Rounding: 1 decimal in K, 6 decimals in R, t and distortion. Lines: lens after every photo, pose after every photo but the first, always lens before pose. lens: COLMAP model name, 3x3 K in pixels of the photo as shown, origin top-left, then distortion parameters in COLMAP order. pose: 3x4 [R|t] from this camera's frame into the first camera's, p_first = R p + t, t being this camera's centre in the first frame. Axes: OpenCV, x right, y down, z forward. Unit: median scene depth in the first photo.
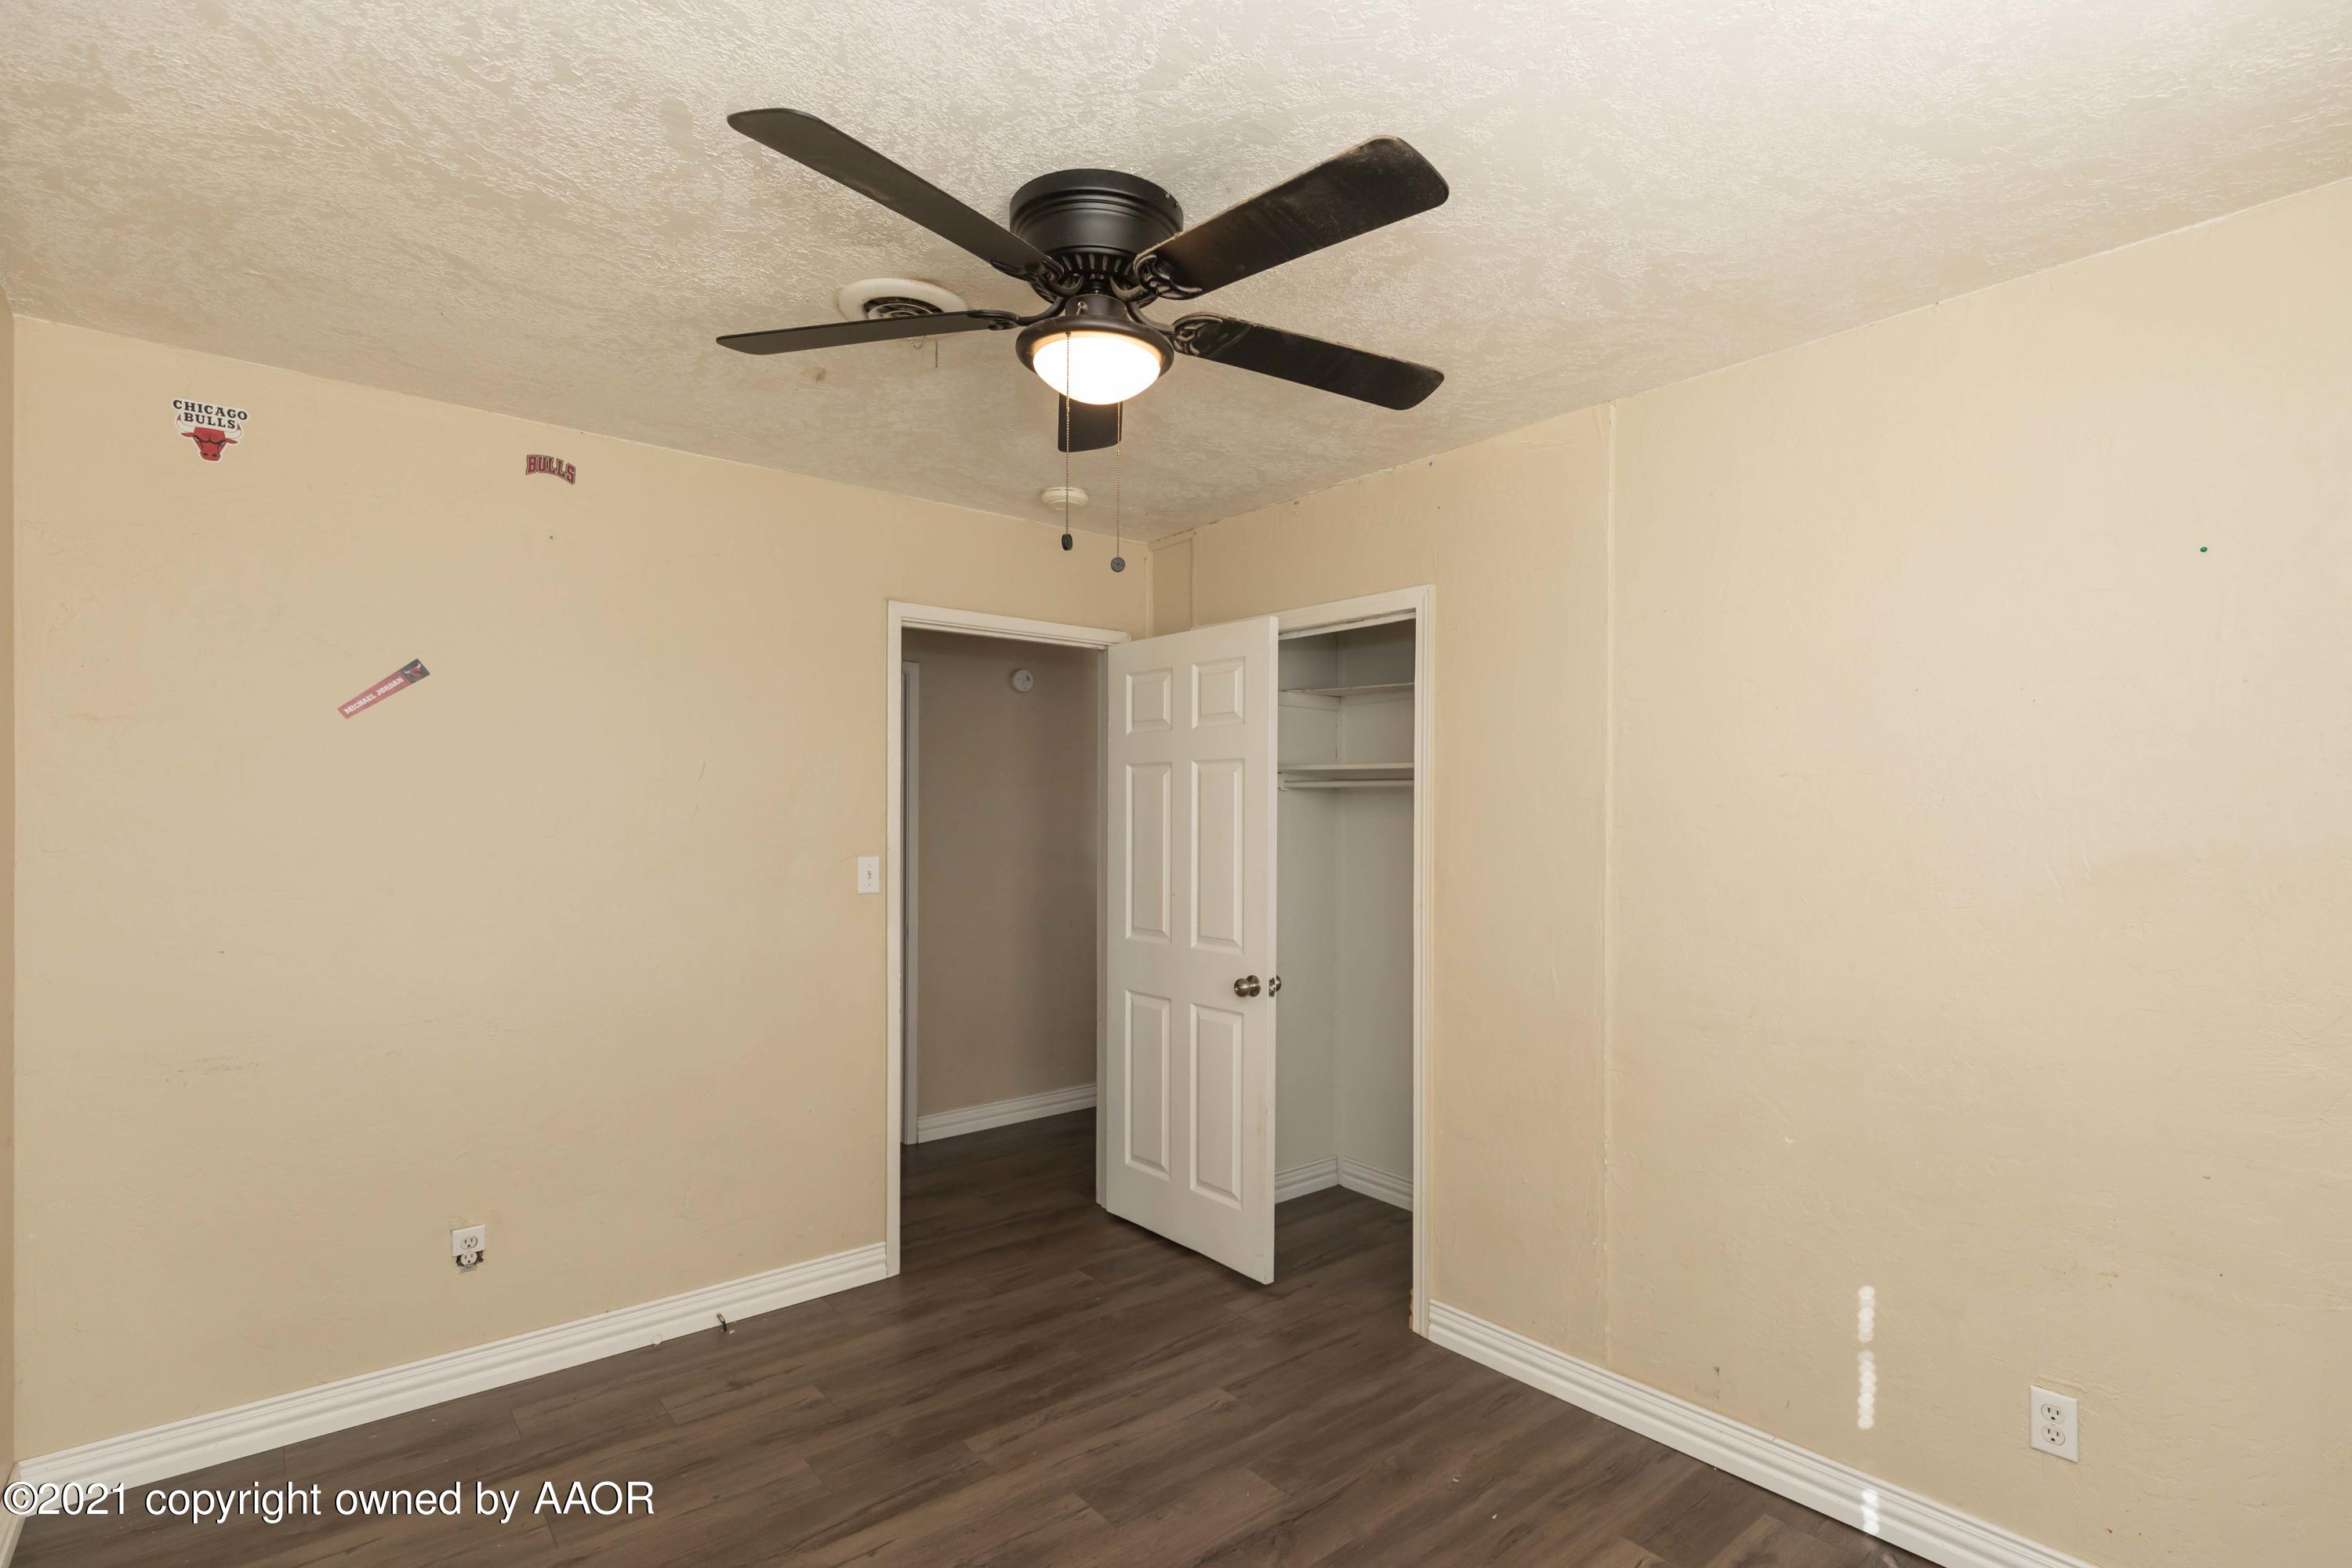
lens RADIAL K [[1076.4, 0, 1205.7], [0, 1076.4, 780.8], [0, 0, 1]] dist [0.000885, 0.000920]
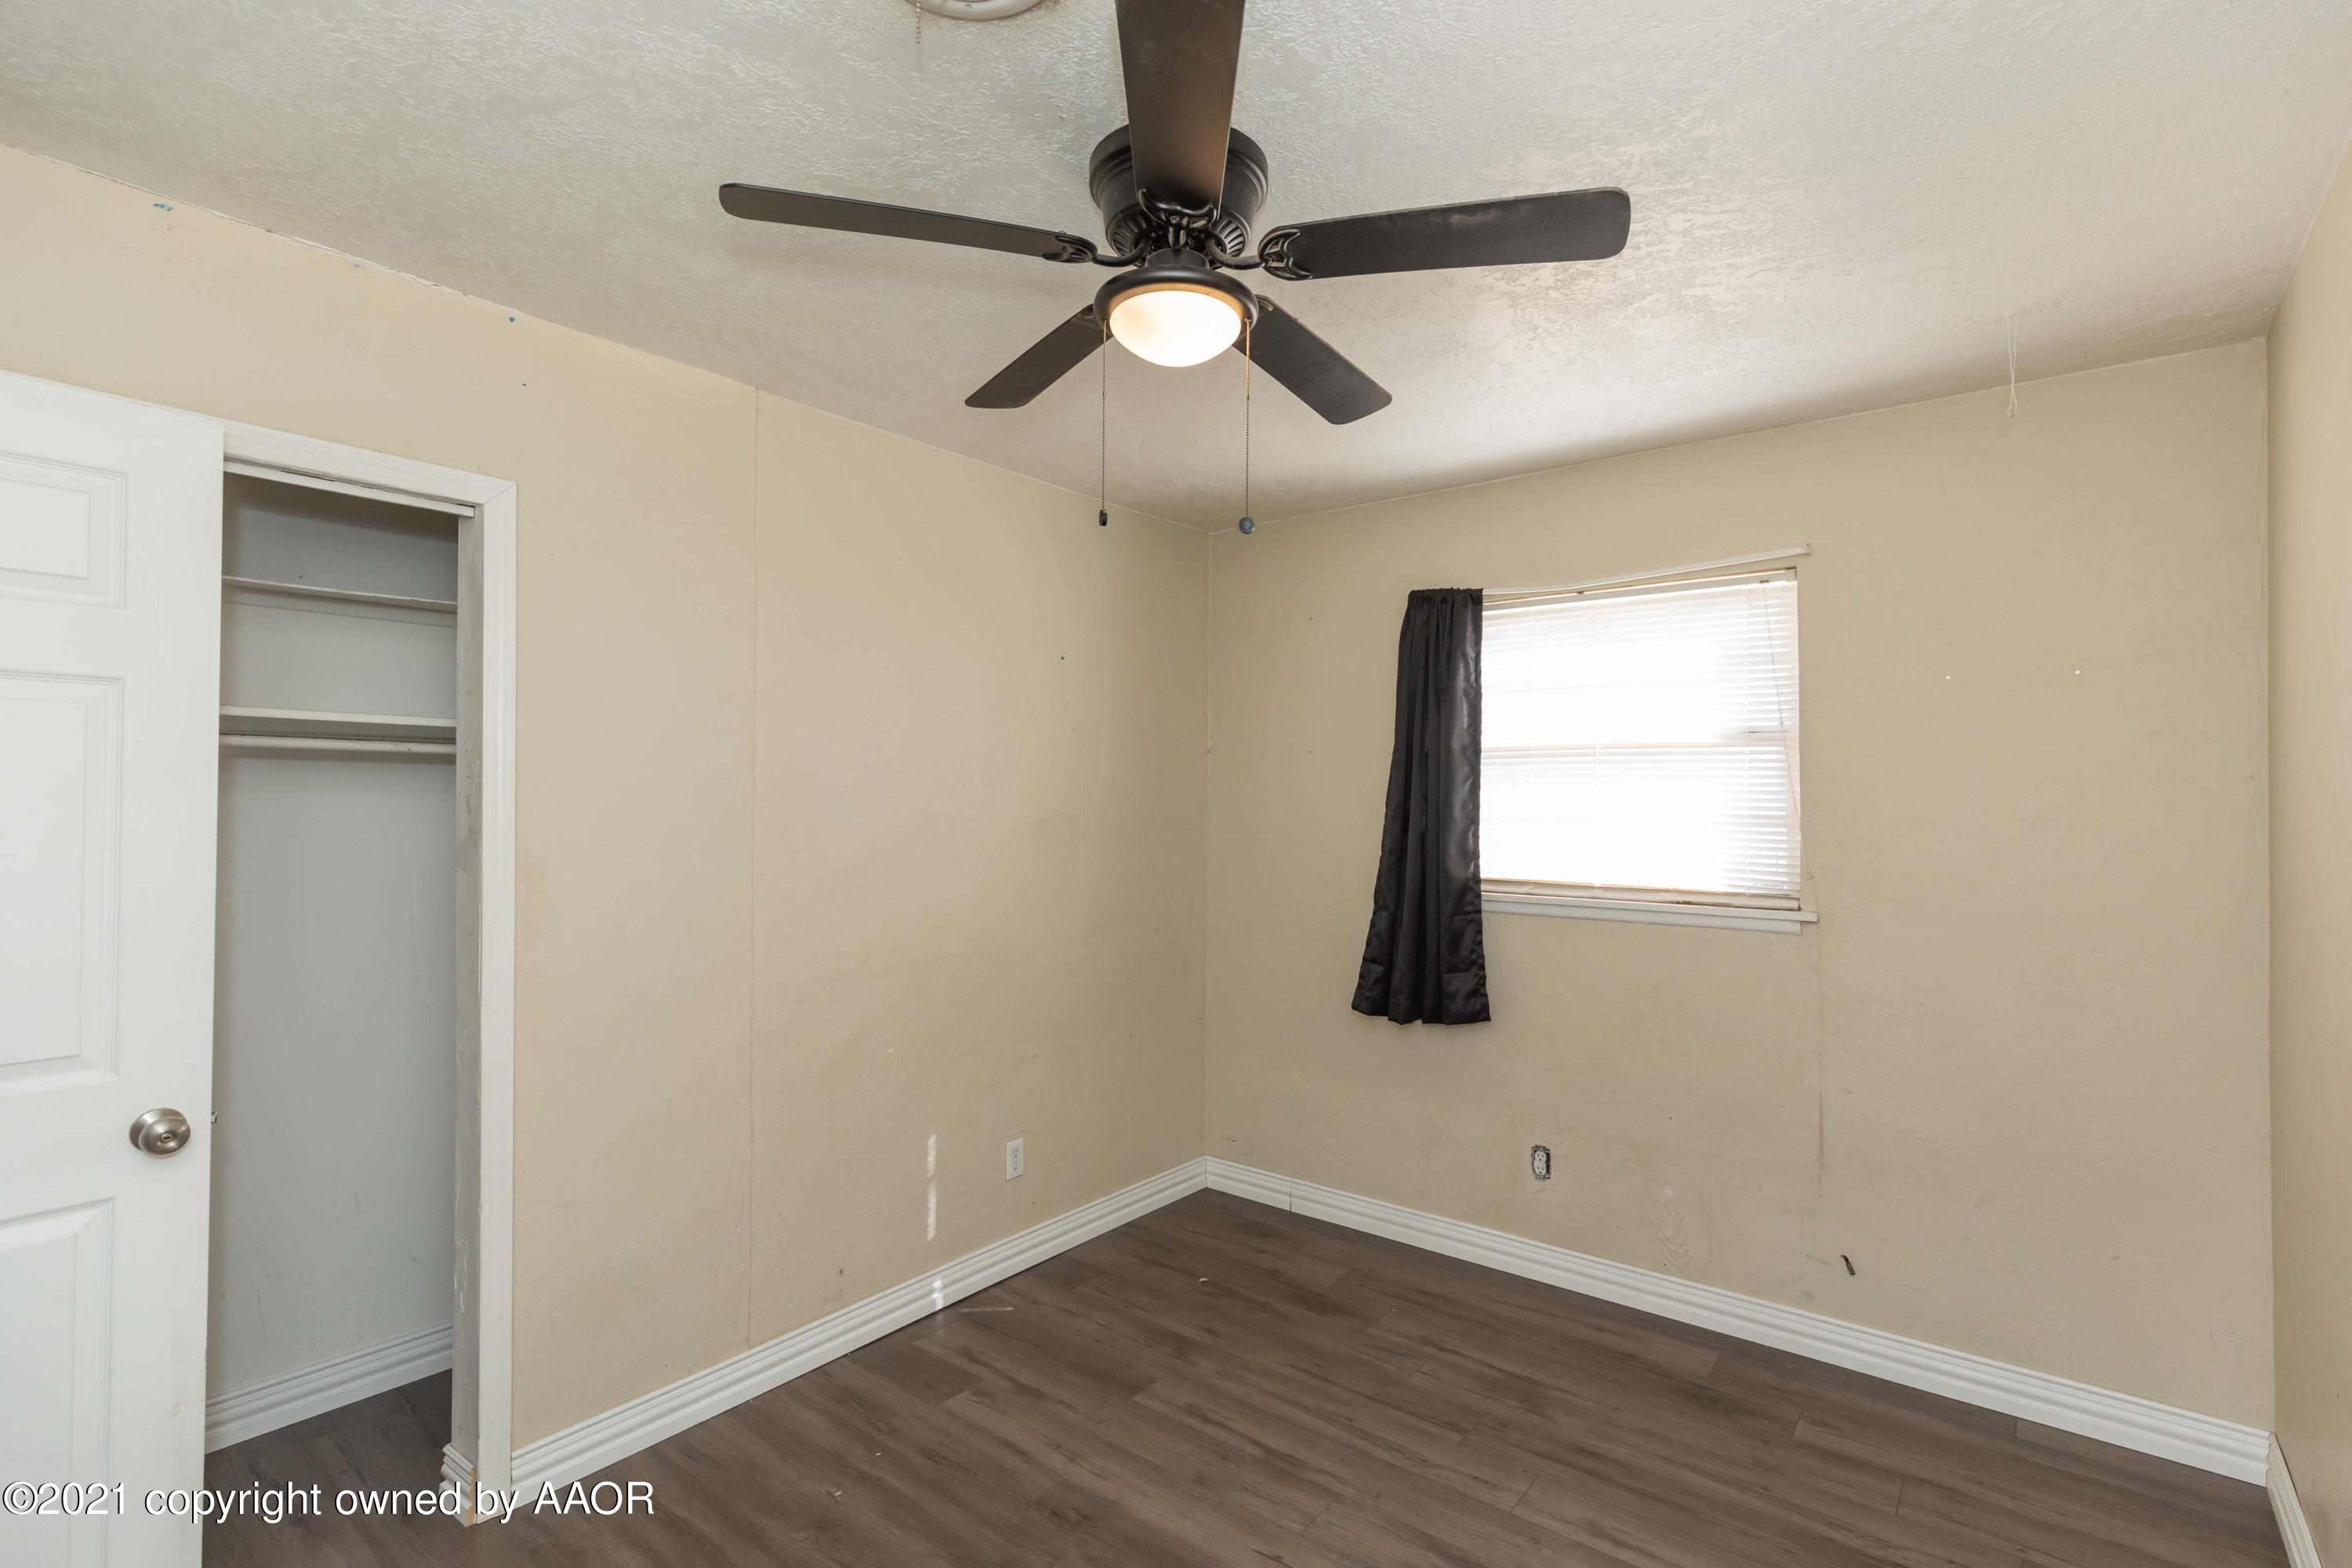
lens RADIAL K [[1076.4, 0, 1205.7], [0, 1076.4, 780.8], [0, 0, 1]] dist [0.000885, 0.000920]
pose [[-0.171134, 0.003622, 0.985241, -0.738461], [-0.032659, 0.999423, -0.009347, 0.016658], [-0.984706, -0.033777, -0.170917, 0.834241]]
